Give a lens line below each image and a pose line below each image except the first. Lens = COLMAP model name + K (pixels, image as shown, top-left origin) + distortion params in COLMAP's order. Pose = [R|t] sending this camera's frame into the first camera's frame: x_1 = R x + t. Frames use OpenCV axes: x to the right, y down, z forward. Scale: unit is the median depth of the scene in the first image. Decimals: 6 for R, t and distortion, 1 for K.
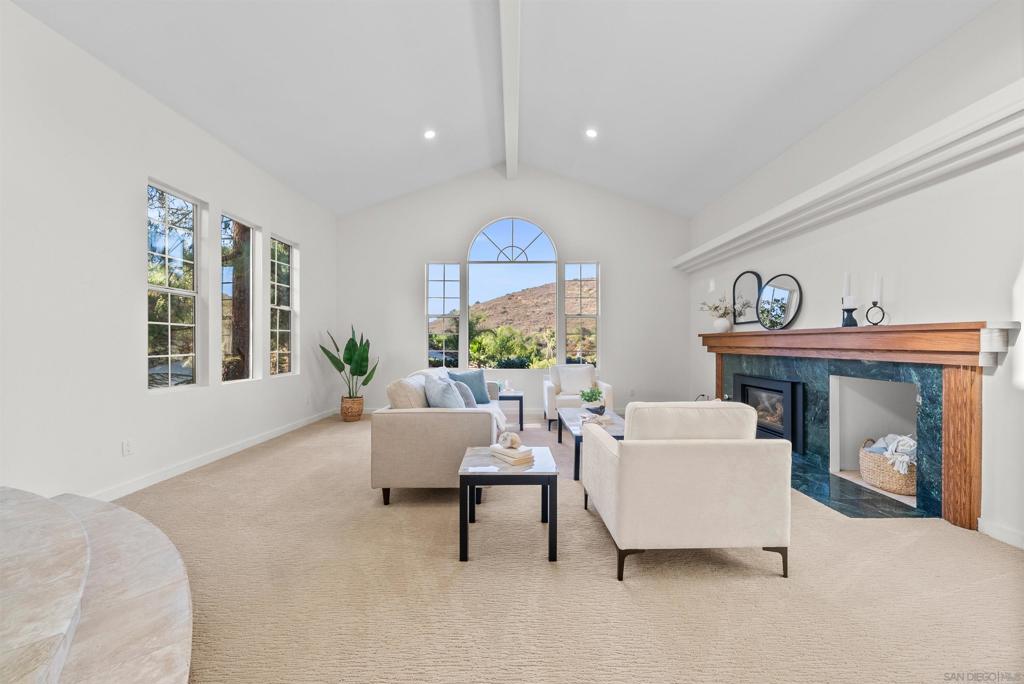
lens RADIAL K [[353.7, 0, 512.0], [0, 353.7, 342.0], [0, 0, 1]] dist [-0.007134, 0.000006]
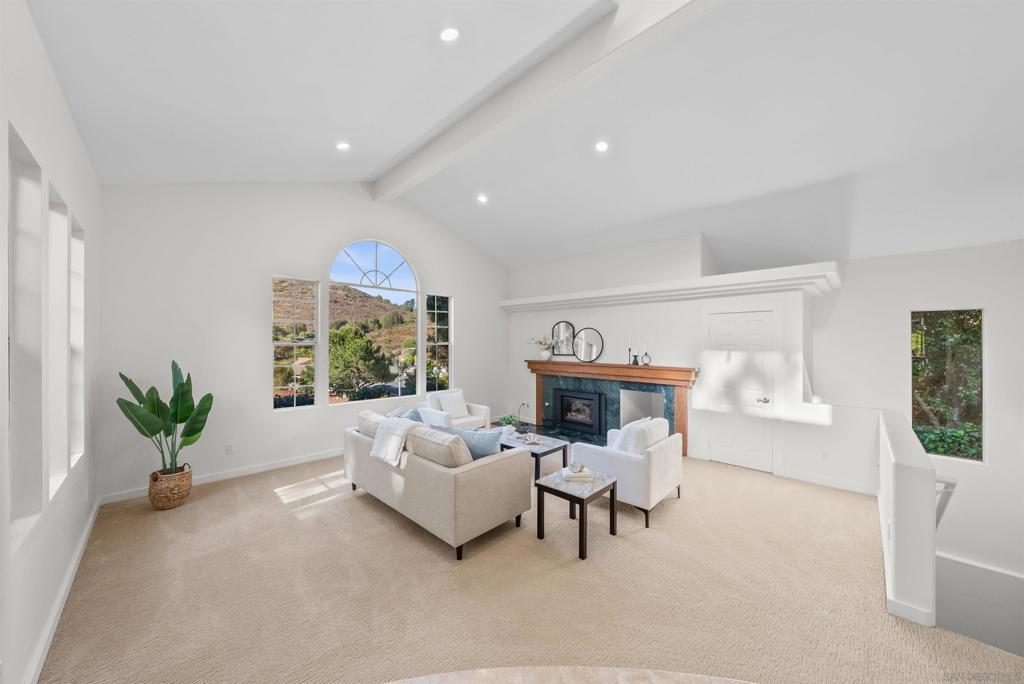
lens RADIAL K [[353.7, 0, 512.0], [0, 353.7, 342.0], [0, 0, 1]] dist [-0.007134, 0.000006]
pose [[0.700253, 0.007232, 0.713858, -0.599384], [-0.005275, 0.999974, -0.004956, -0.104382], [-0.713875, -0.000296, 0.700273, 0.086558]]
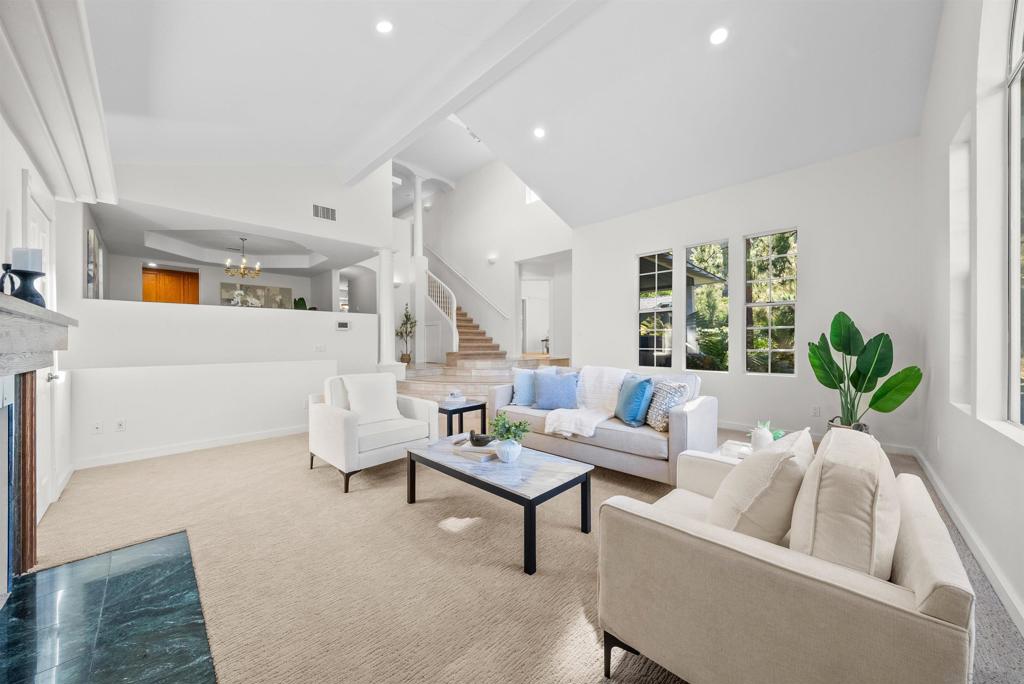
lens RADIAL K [[353.7, 0, 512.0], [0, 353.7, 342.0], [0, 0, 1]] dist [-0.007134, 0.000006]
pose [[-0.683971, 0.000550, -0.729509, 0.571602], [0.003568, 0.999990, -0.002591, 0.006366], [0.729501, -0.004375, -0.683966, 1.230672]]
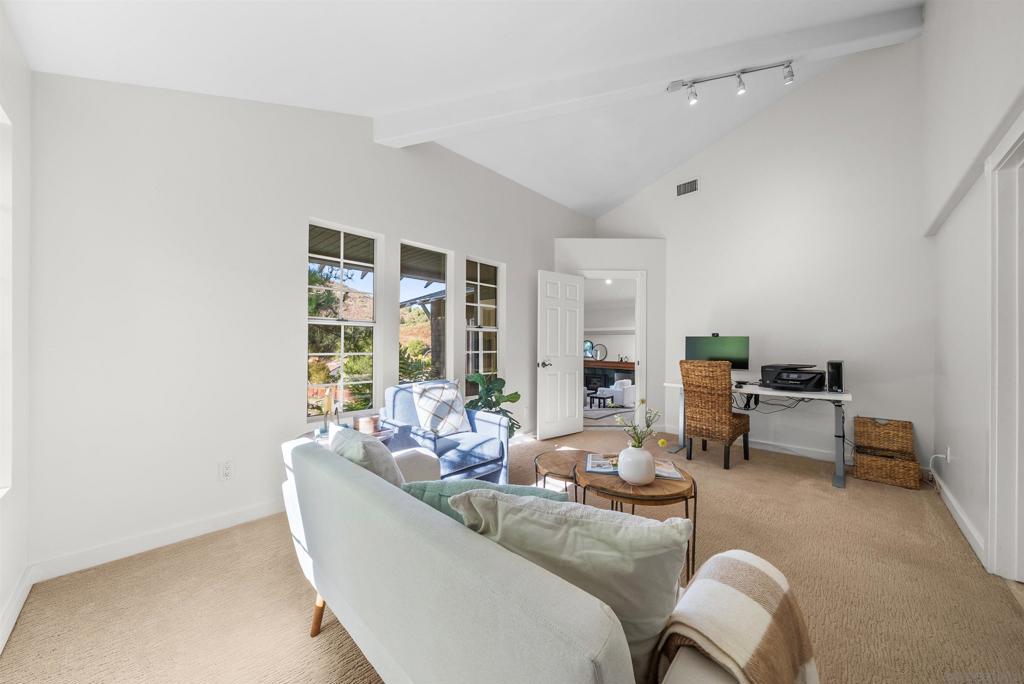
lens RADIAL K [[353.7, 0, 512.0], [0, 353.7, 342.0], [0, 0, 1]] dist [-0.007134, 0.000006]
pose [[0.686028, 0.007627, 0.727535, -2.119039], [-0.007529, 0.999966, -0.003384, -0.176190], [-0.727536, -0.003156, 0.686062, -0.683696]]
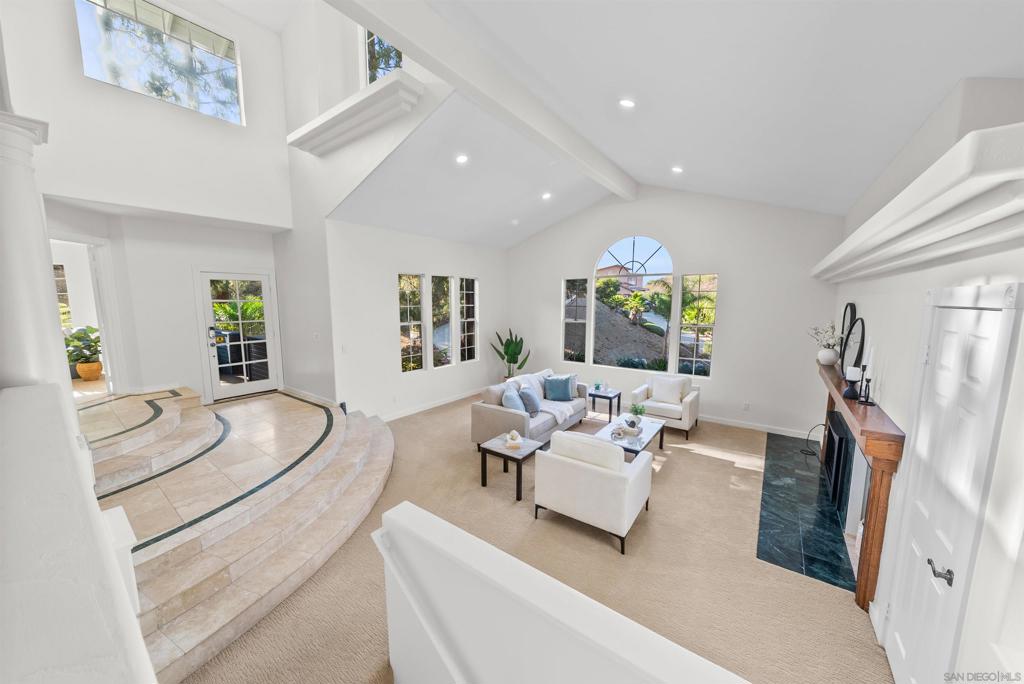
lens RADIAL K [[353.7, 0, 512.0], [0, 353.7, 342.0], [0, 0, 1]] dist [-0.007134, 0.000006]
pose [[0.809961, 0.071466, -0.582114, 0.507737], [-0.000918, 0.992701, 0.120597, -0.210978], [0.586484, -0.097144, 0.804114, -0.220652]]
